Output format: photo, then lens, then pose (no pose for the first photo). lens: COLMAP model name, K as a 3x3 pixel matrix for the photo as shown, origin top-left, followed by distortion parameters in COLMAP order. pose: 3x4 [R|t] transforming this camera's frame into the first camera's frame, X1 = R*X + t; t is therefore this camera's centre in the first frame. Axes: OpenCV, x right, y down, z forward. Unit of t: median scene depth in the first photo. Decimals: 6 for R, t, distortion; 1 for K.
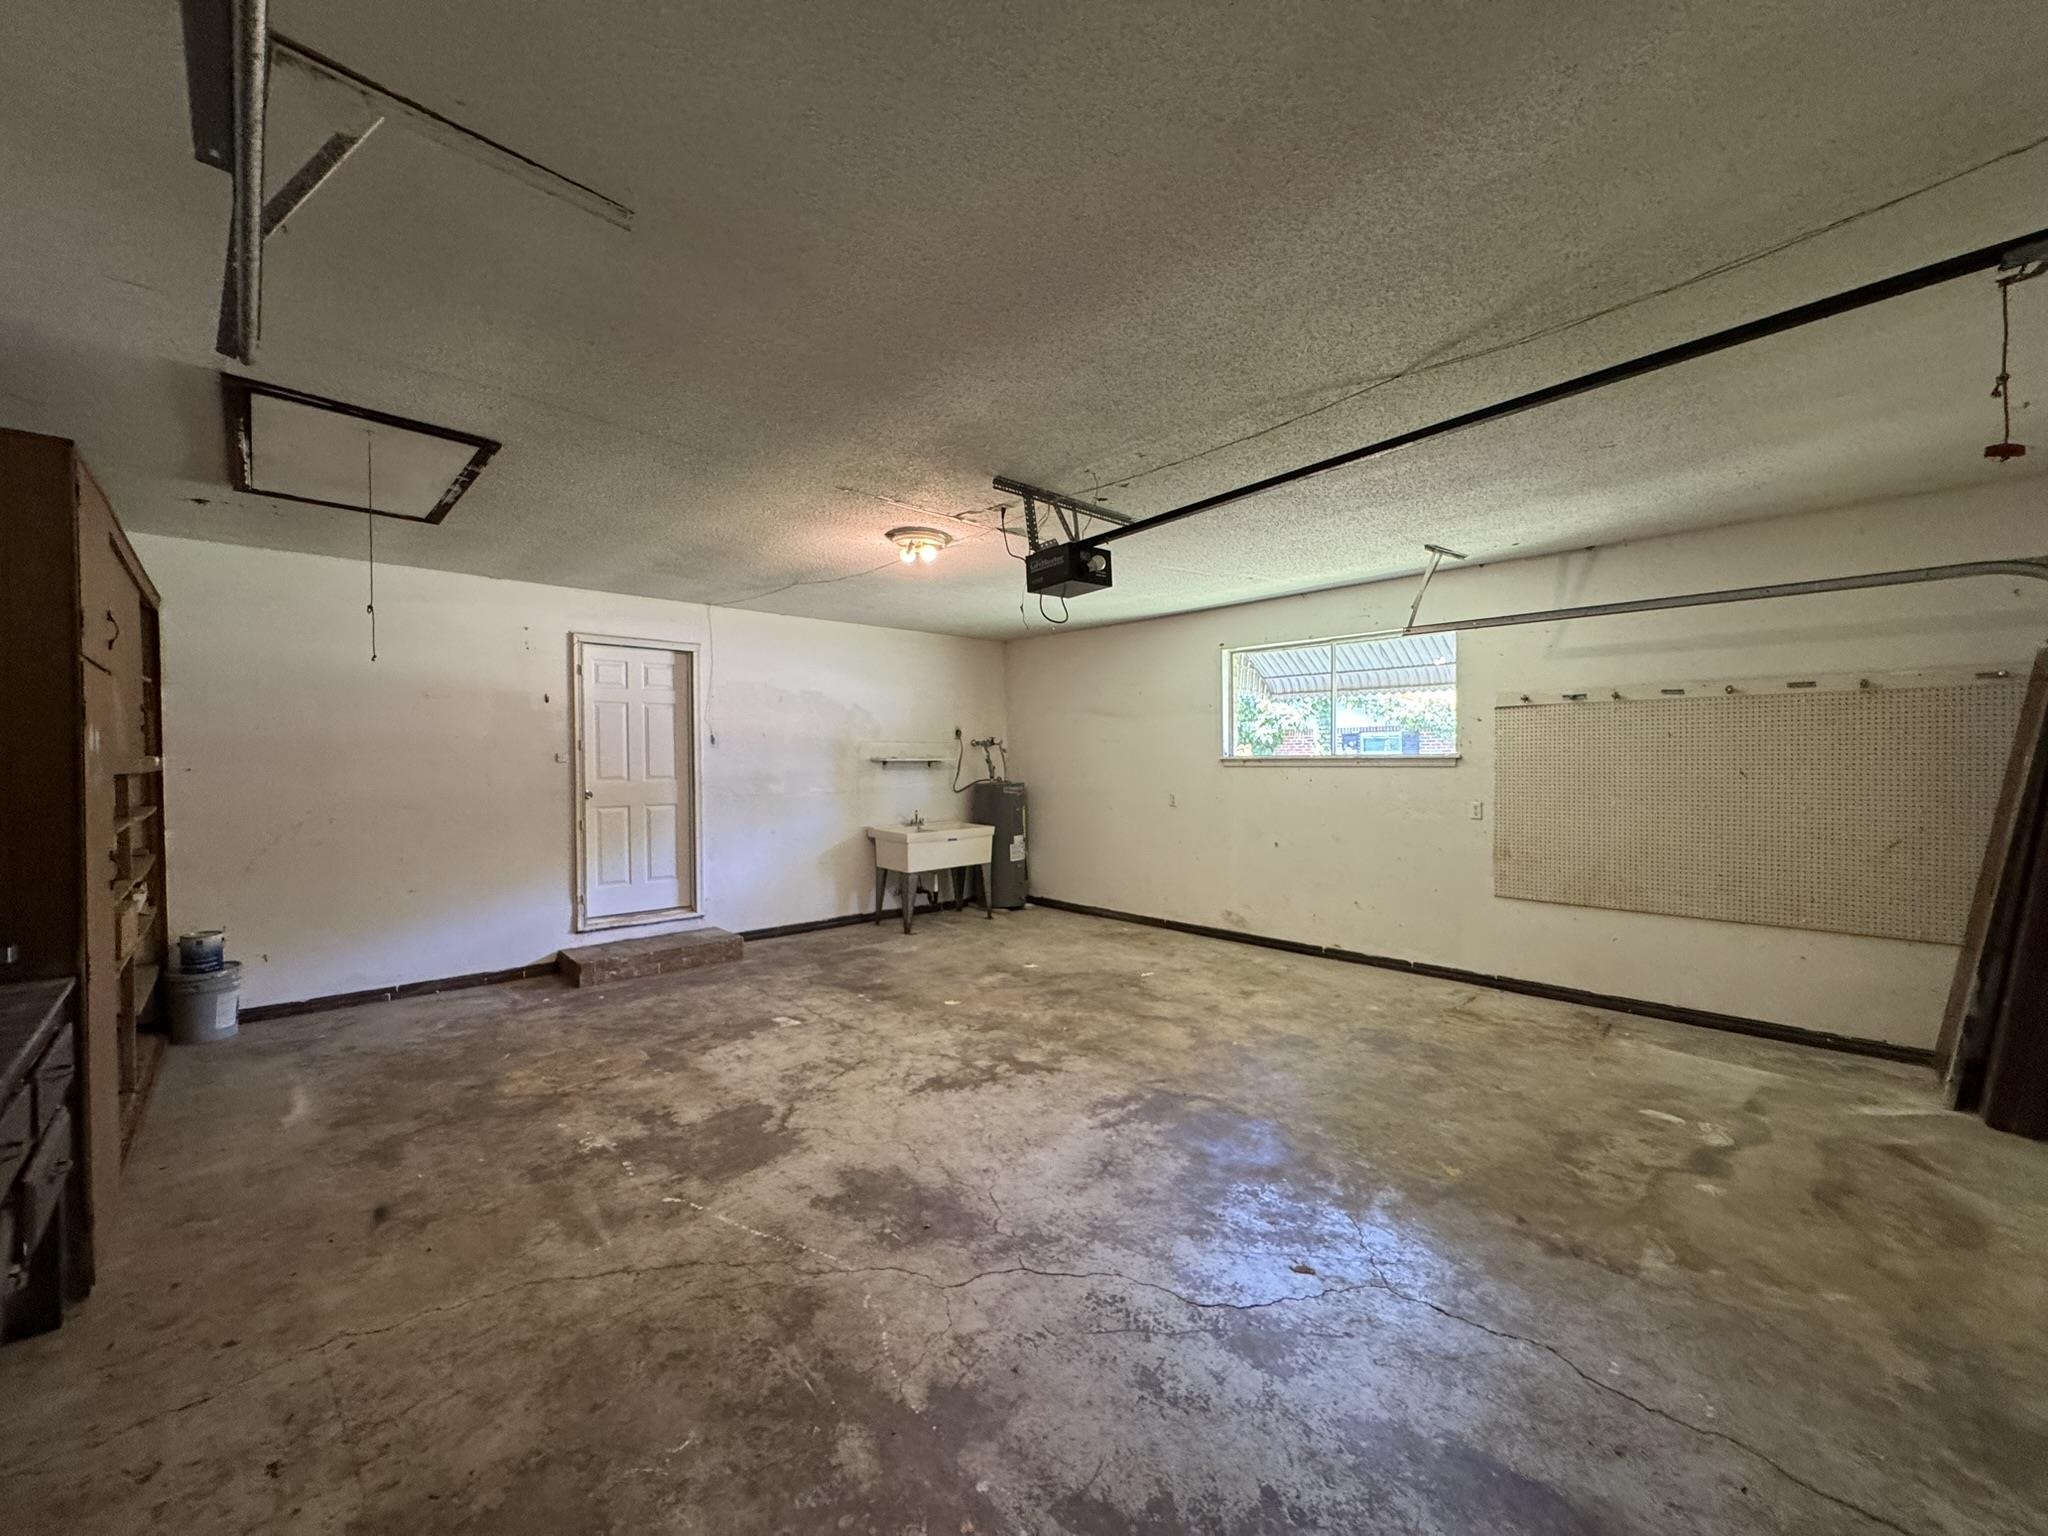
lens RADIAL K [[818.7, 0, 1024.3], [0, 818.7, 771.7], [0, 0, 1]] dist [-0.001824, -0.000343]
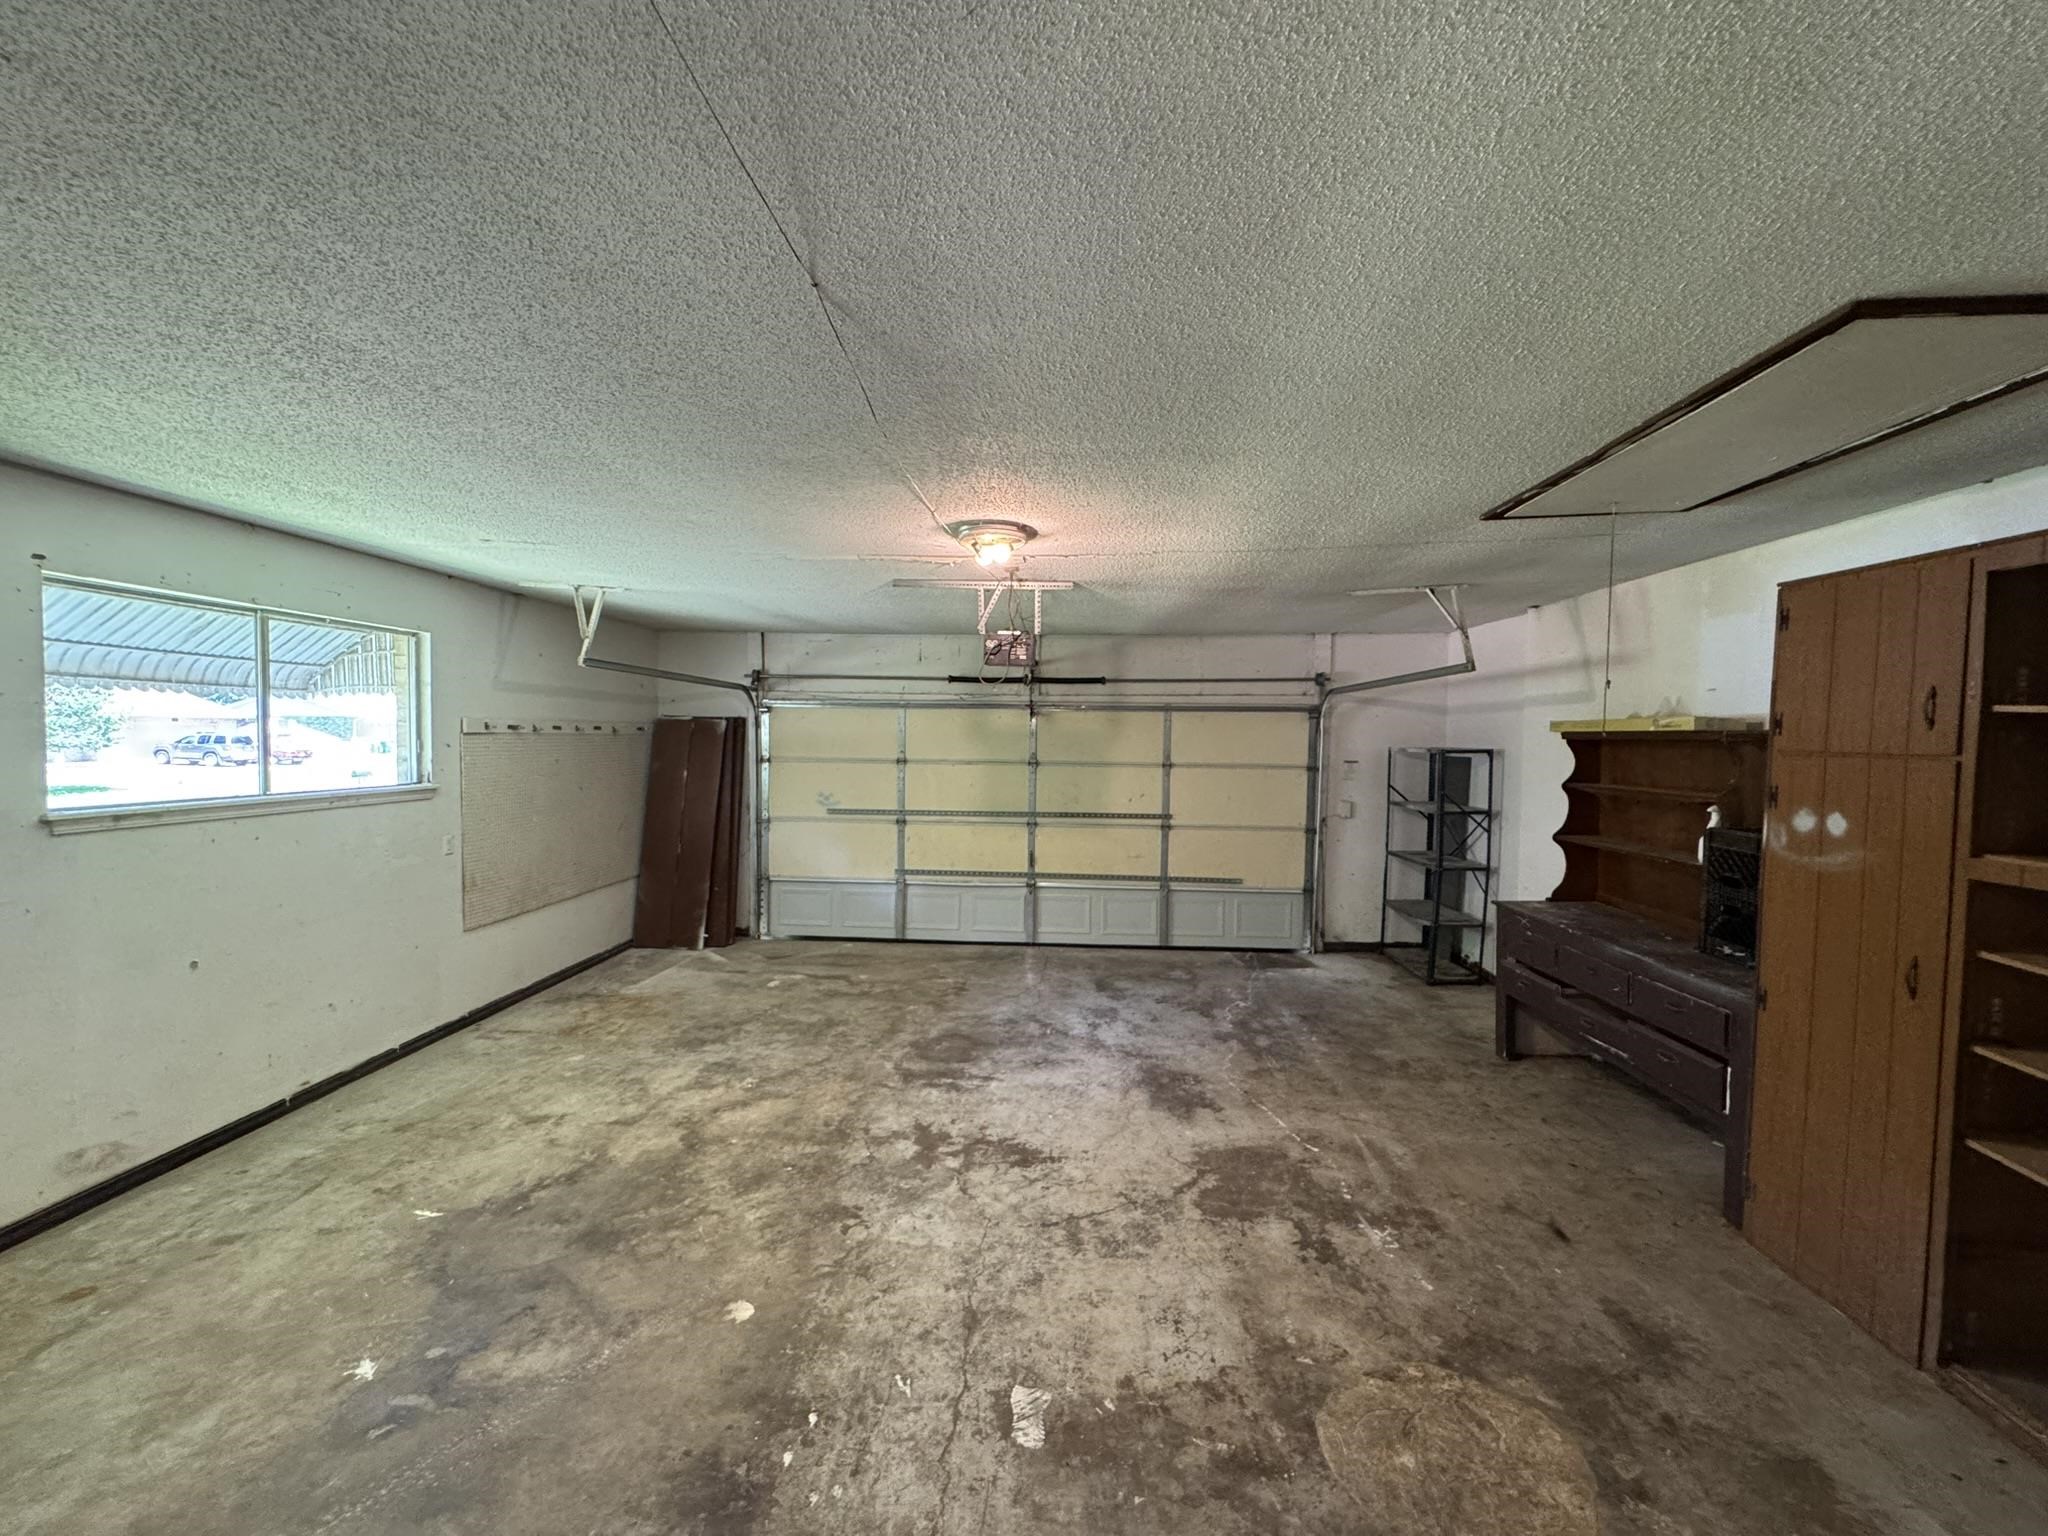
lens RADIAL K [[818.7, 0, 1019.6], [0, 818.7, 766.1], [0, 0, 1]] dist [-0.001824, -0.000343]
pose [[-0.686967, -0.027712, 0.726160, -0.756631], [0.003890, 0.999118, 0.041808, -0.105297], [-0.726678, 0.031546, -0.686253, 1.610355]]
